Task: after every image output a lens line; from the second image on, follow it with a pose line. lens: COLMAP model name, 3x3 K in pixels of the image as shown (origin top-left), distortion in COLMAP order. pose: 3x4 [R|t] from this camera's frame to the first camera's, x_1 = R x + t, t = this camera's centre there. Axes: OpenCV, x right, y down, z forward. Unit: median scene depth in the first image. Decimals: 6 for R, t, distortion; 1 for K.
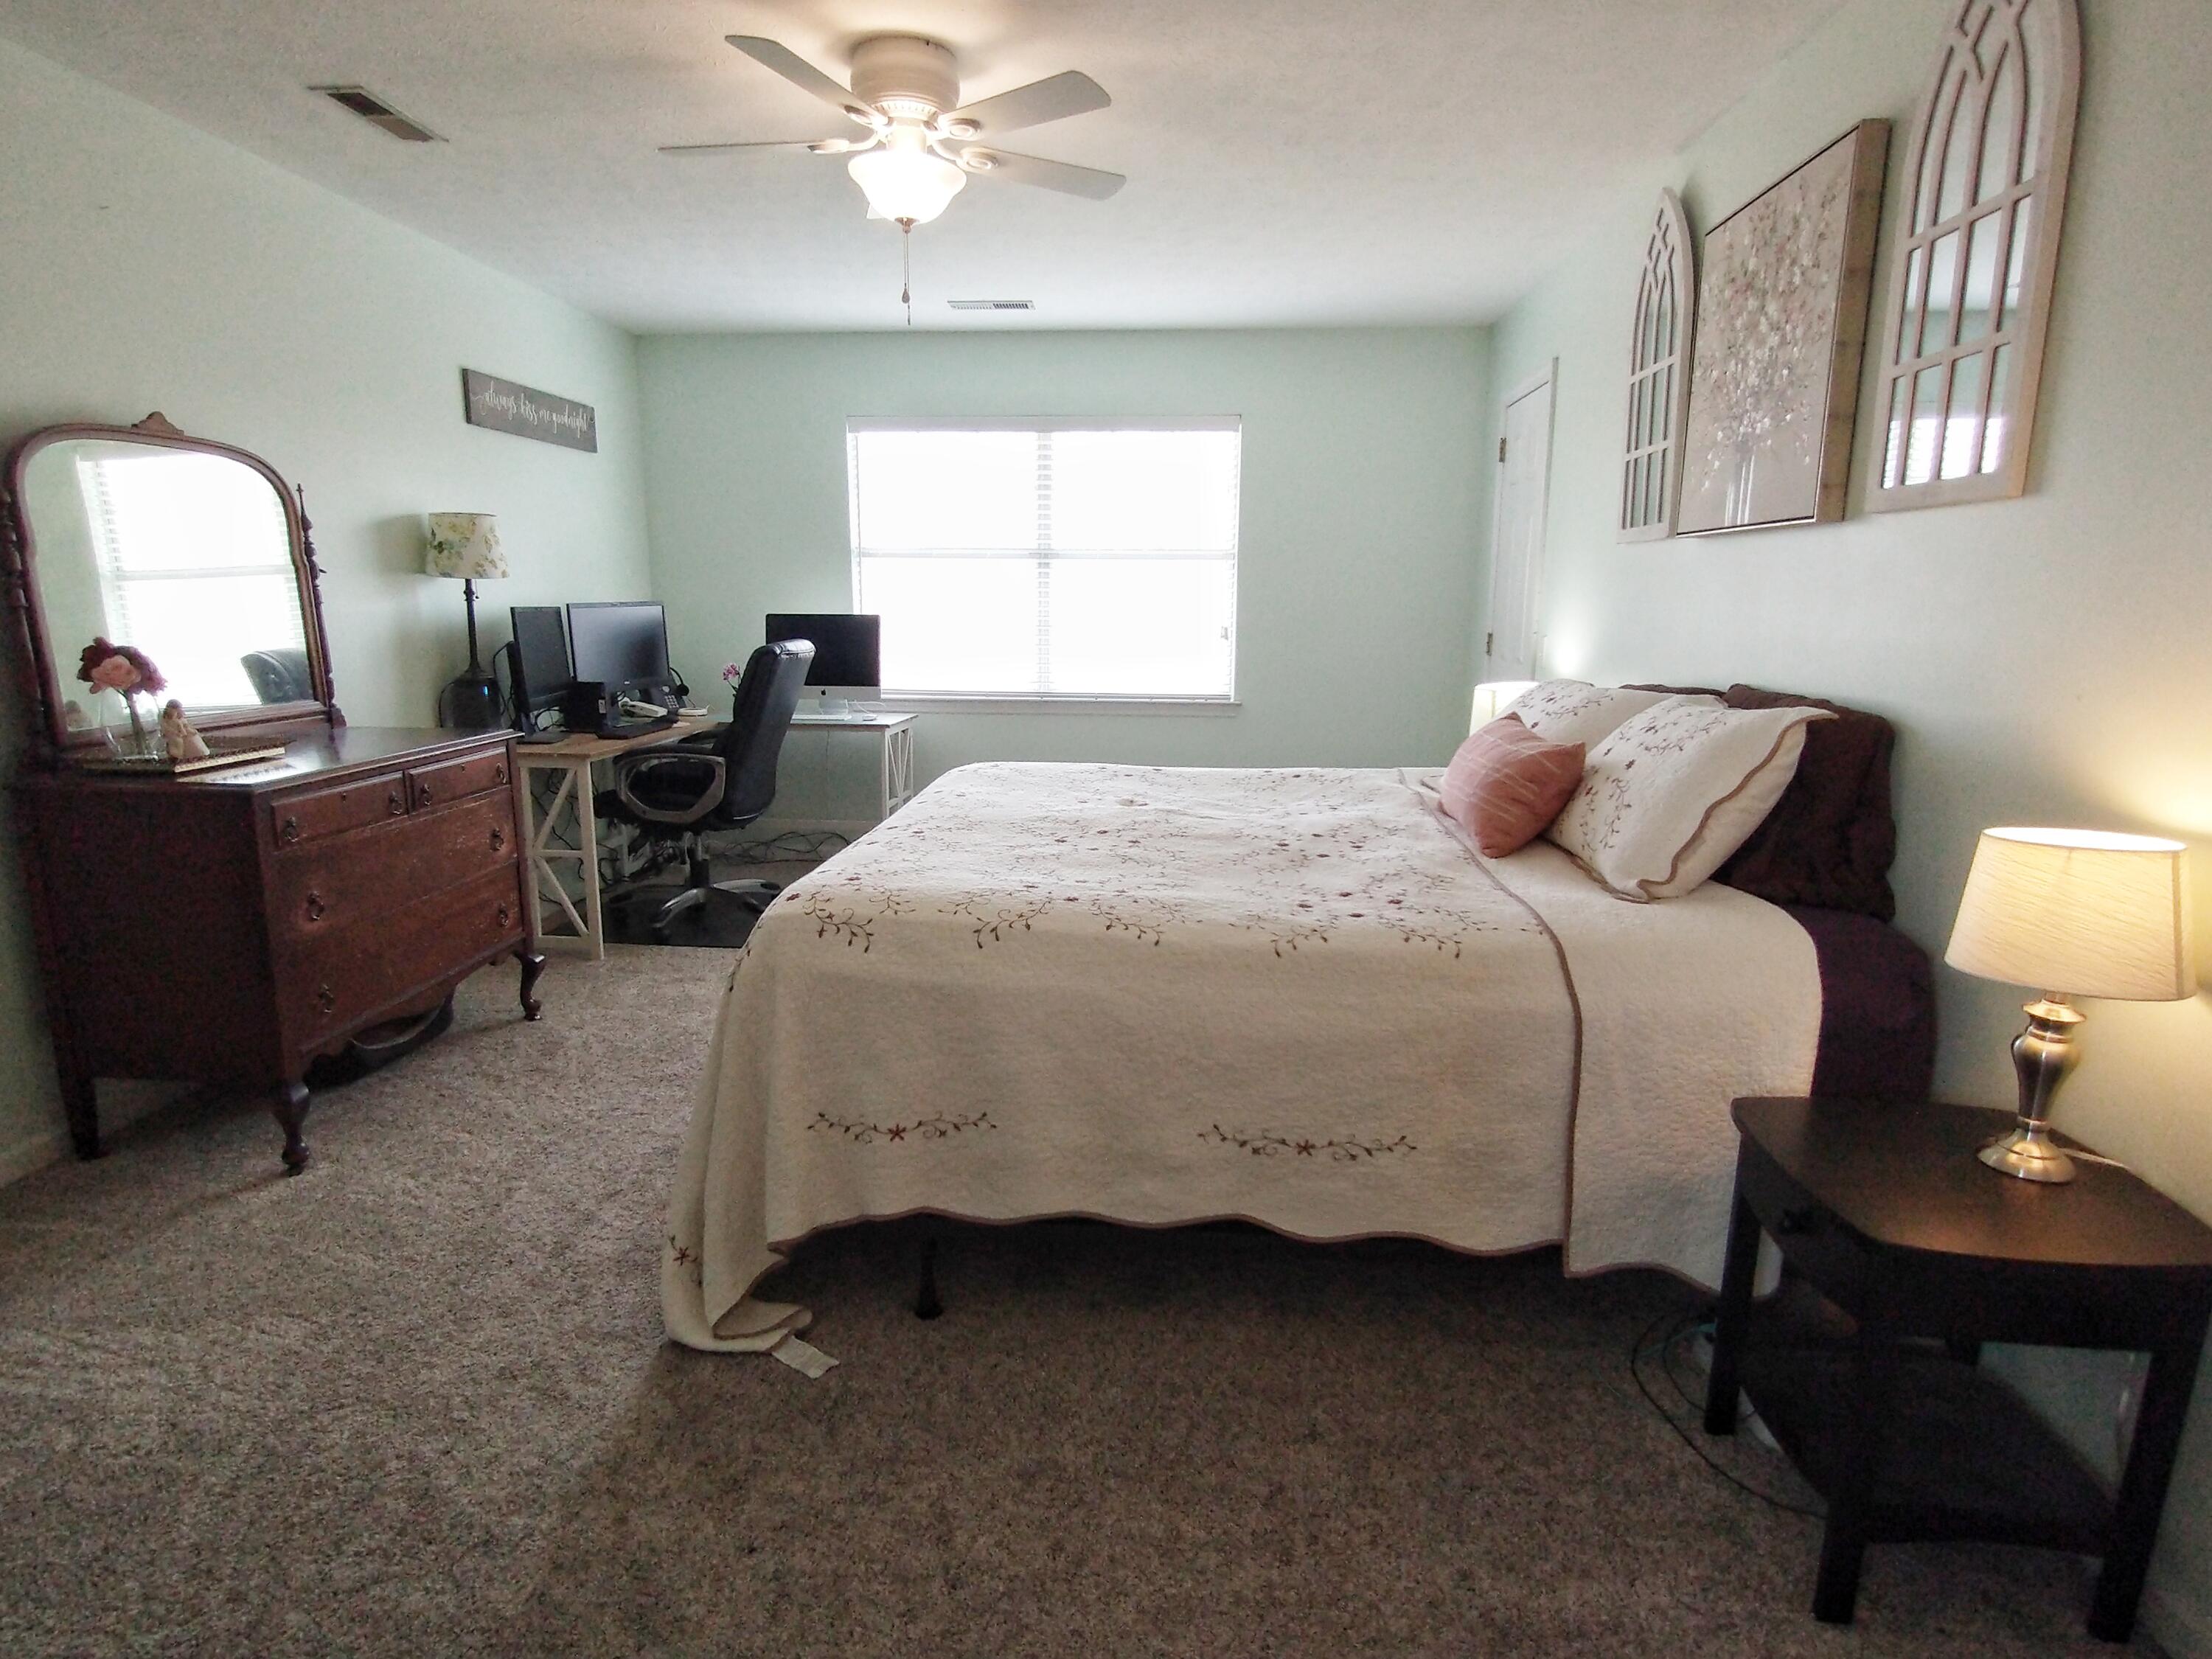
lens RADIAL K [[1248.2, 0, 1103.4], [0, 1248.2, 858.5], [0, 0, 1]] dist [0.000333, 0.001299]
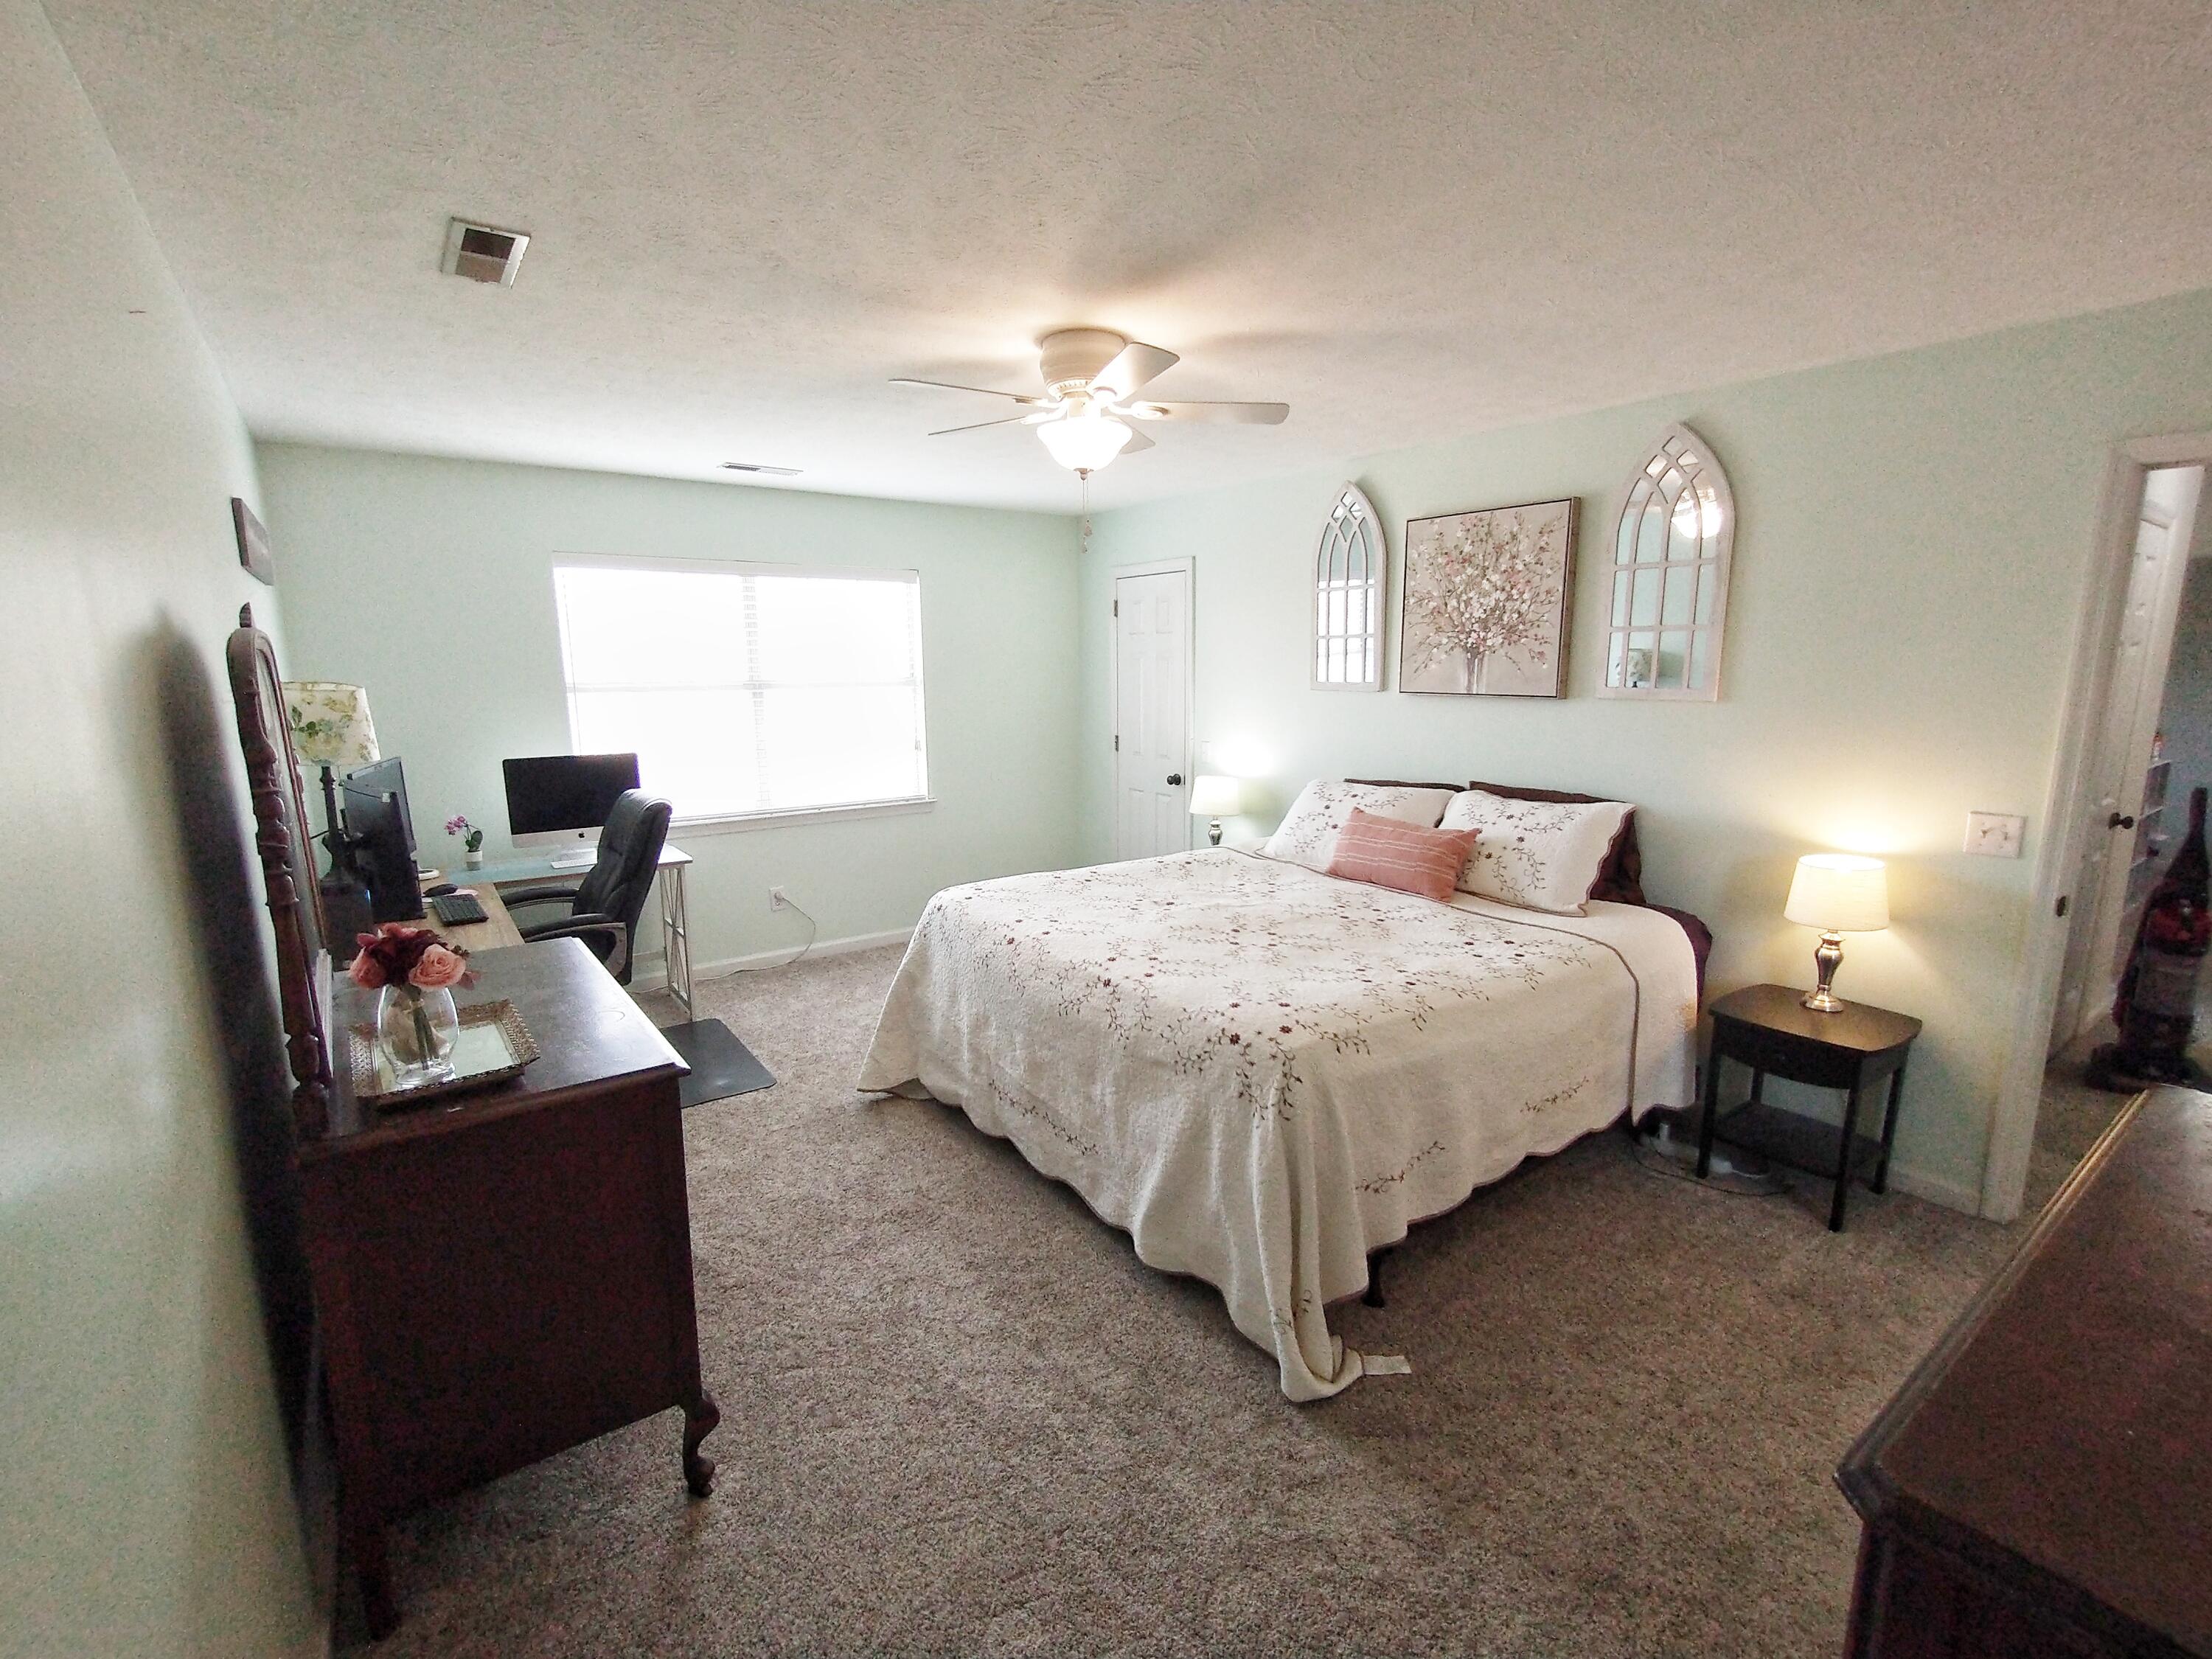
lens RADIAL K [[1031.6, 0, 1101.3], [0, 1031.6, 846.2], [0, 0, 1]] dist [-0.000390, 0.000604]
pose [[0.747568, -0.131689, 0.651000, -0.913928], [0.146080, 0.988747, 0.032263, -0.187774], [-0.647922, 0.070979, 0.758392, 0.264172]]
